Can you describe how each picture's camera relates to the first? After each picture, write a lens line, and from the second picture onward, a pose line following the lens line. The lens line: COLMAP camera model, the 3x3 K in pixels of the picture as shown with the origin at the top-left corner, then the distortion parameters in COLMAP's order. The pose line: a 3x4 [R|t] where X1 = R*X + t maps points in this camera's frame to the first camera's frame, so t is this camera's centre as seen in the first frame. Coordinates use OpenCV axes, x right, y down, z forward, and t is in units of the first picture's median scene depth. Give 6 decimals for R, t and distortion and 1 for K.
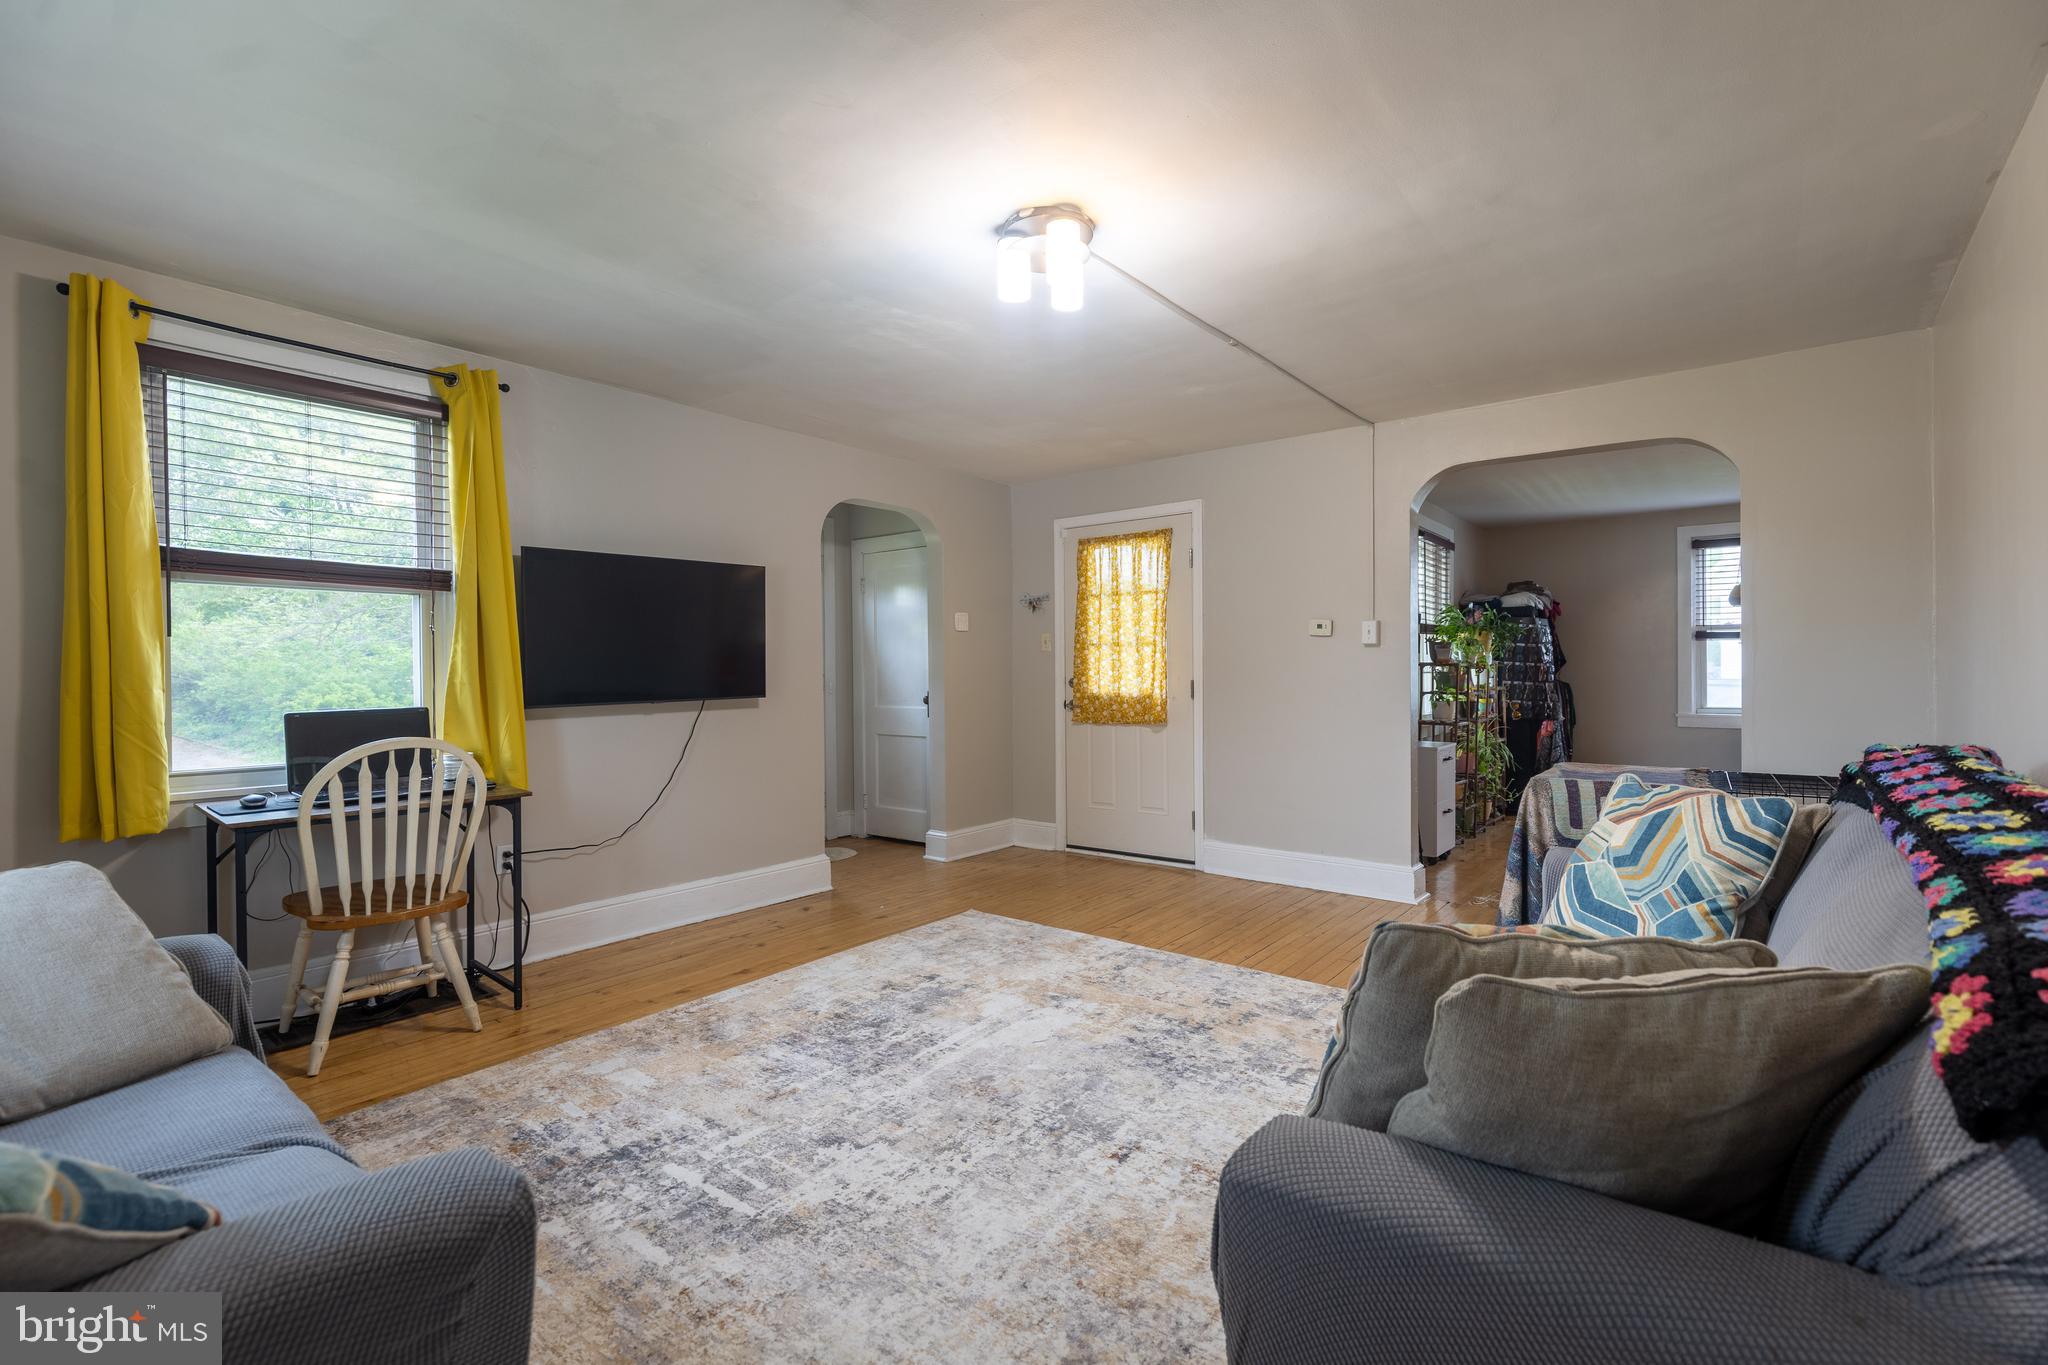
lens RADIAL K [[916.2, 0, 1029.9], [0, 916.2, 677.4], [0, 0, 1]] dist [0.009030, -0.001116]
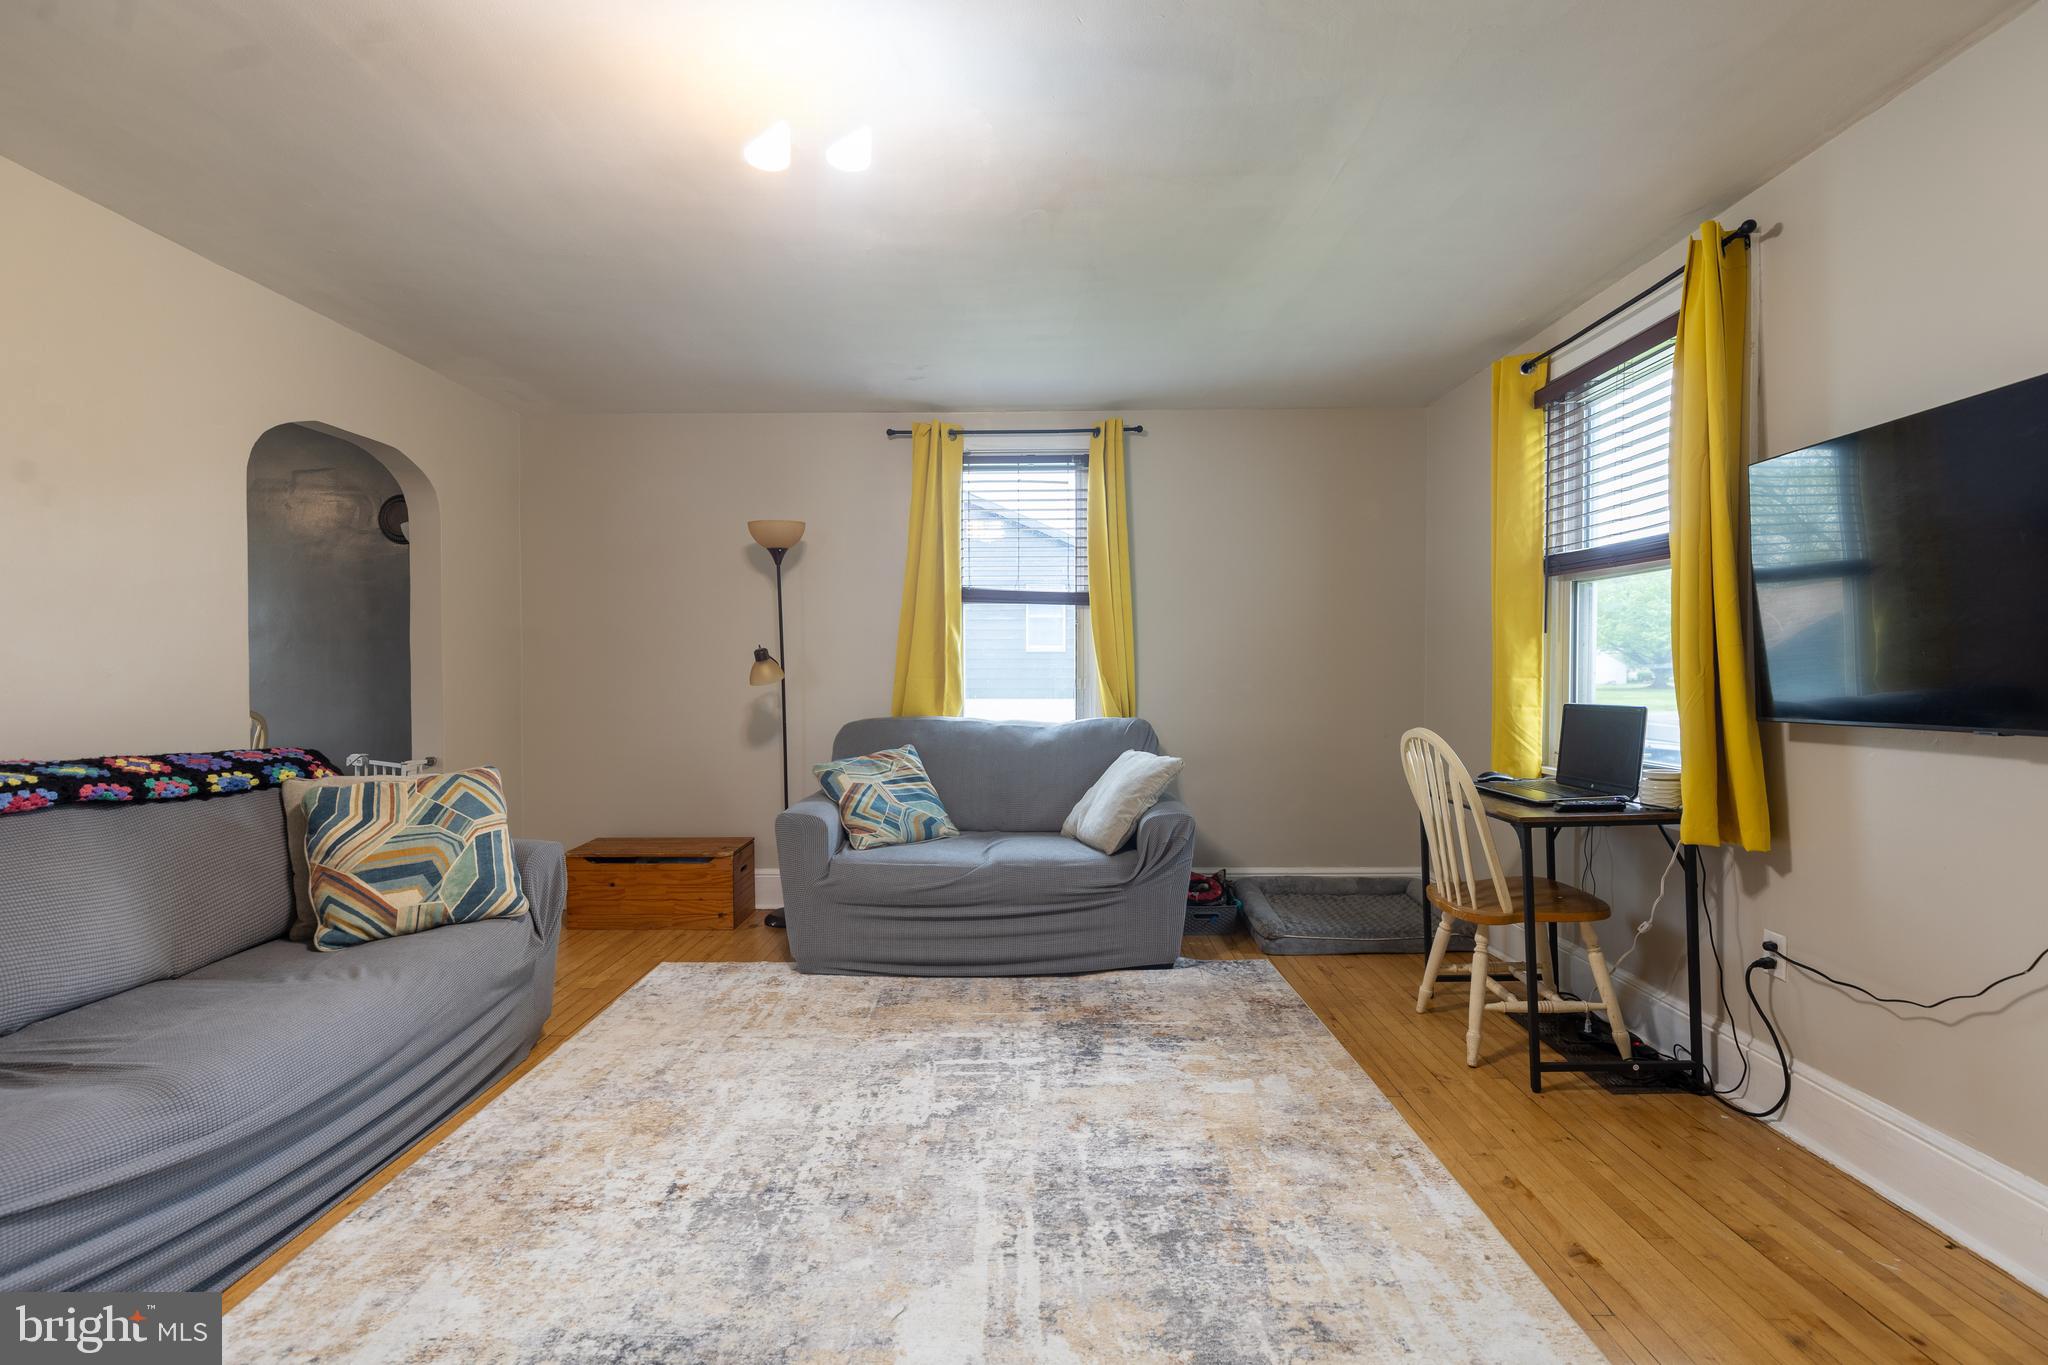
lens RADIAL K [[916.2, 0, 1029.9], [0, 916.2, 677.4], [0, 0, 1]] dist [0.009030, -0.001116]
pose [[-0.789066, 0.014803, -0.614130, 0.326331], [0.005801, 0.999845, 0.016647, -0.012007], [0.614281, 0.009573, -0.789029, 1.668691]]
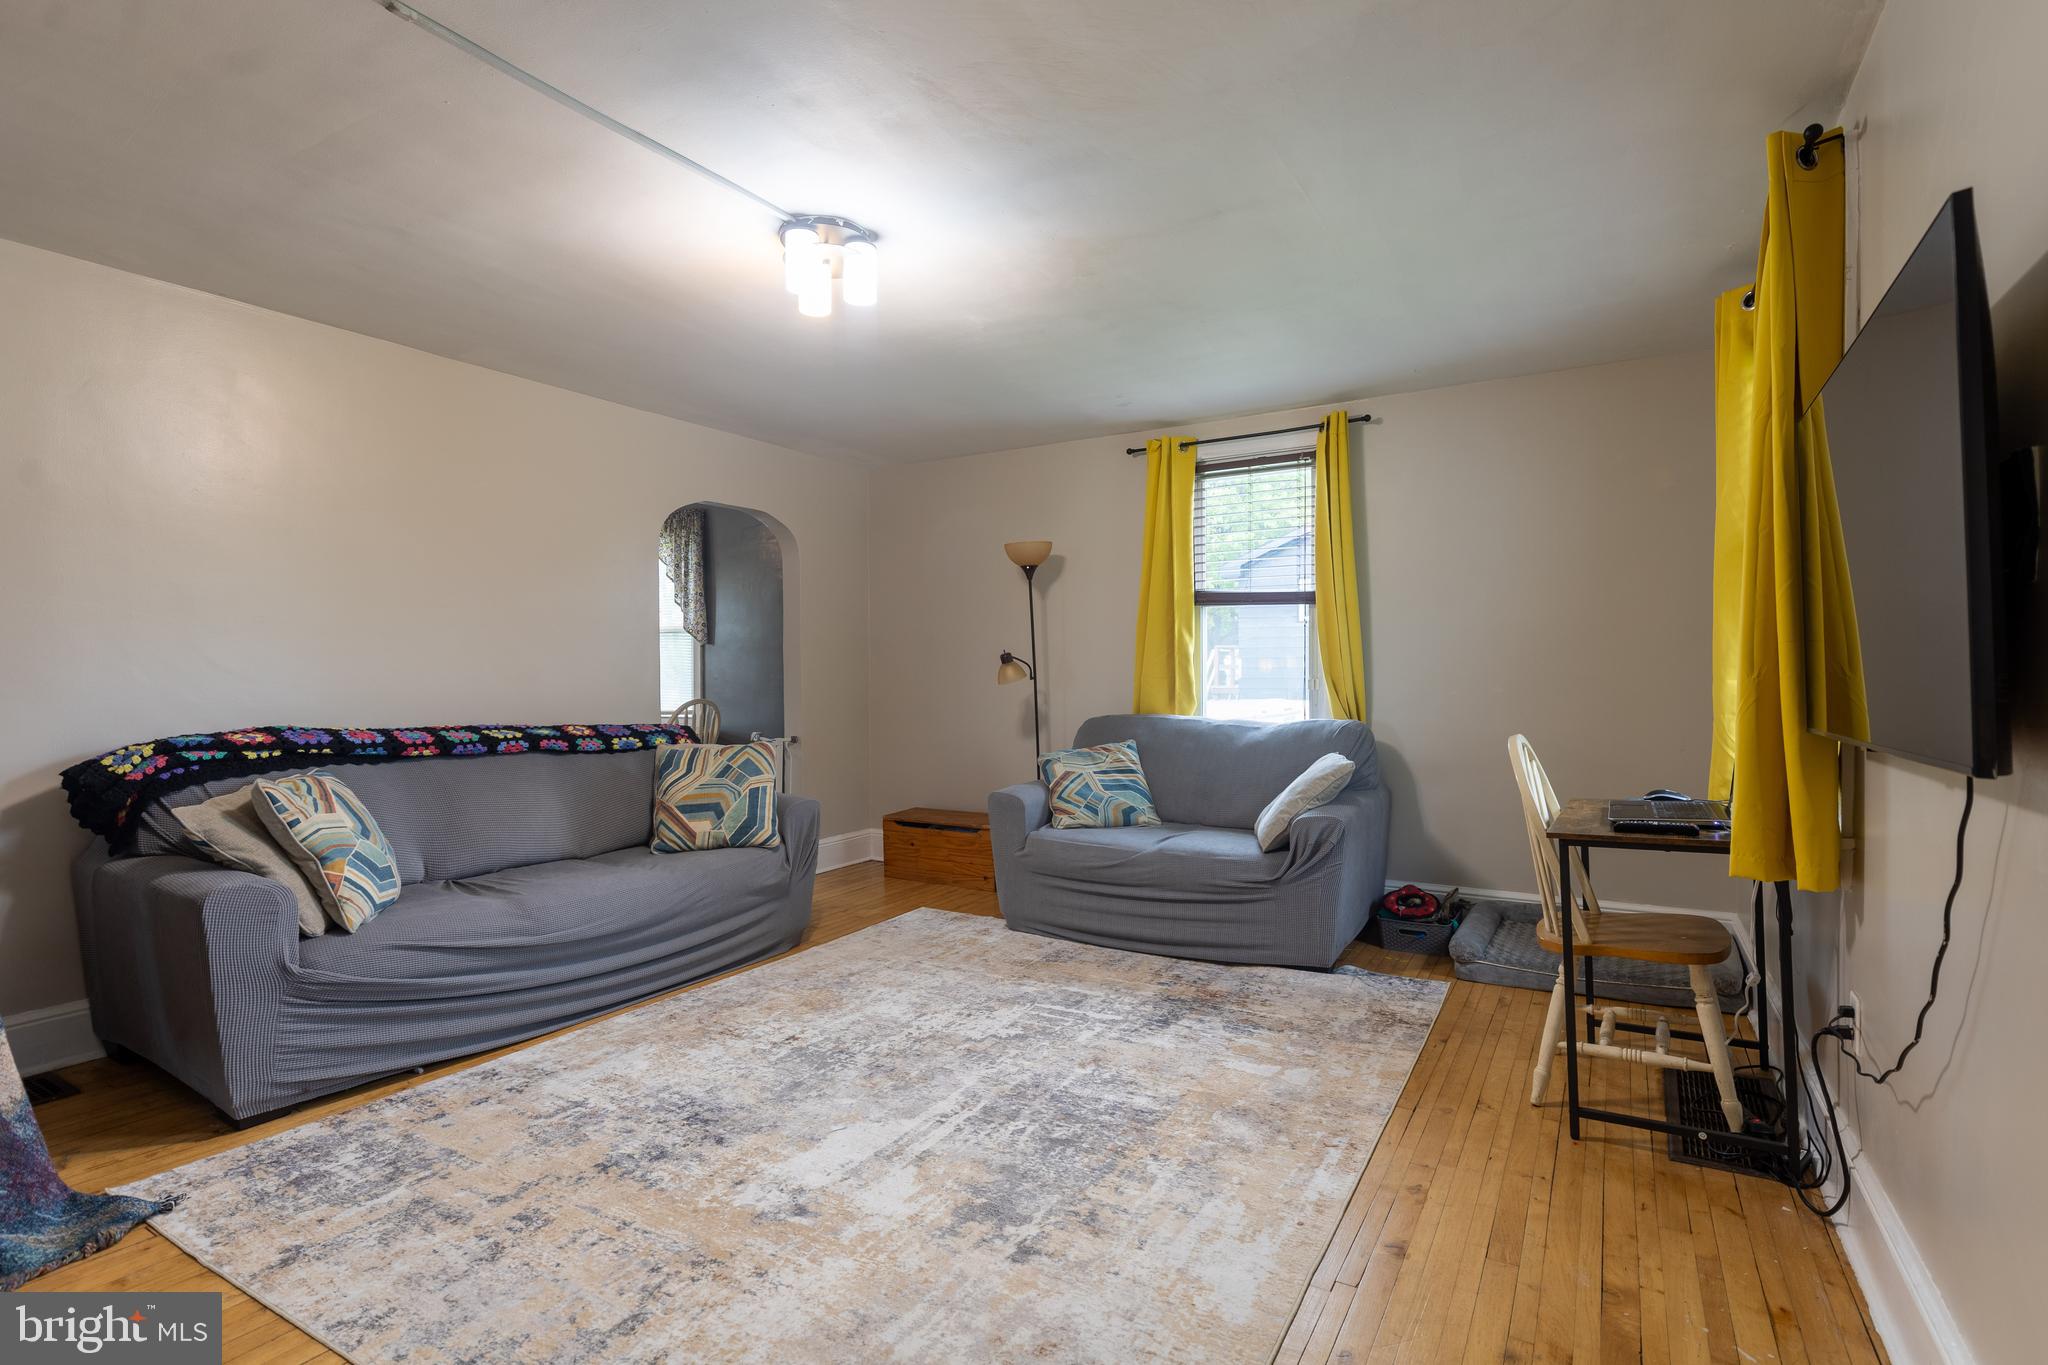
lens RADIAL K [[977.1, 0, 1035.2], [0, 977.1, 678.3], [0, 0, 1]] dist [0.003339, -0.000020]
pose [[-0.990646, 0.013747, -0.135760, -0.055589], [0.012068, 0.999840, 0.013183, -0.012374], [0.135920, 0.011421, -0.990654, 2.084003]]
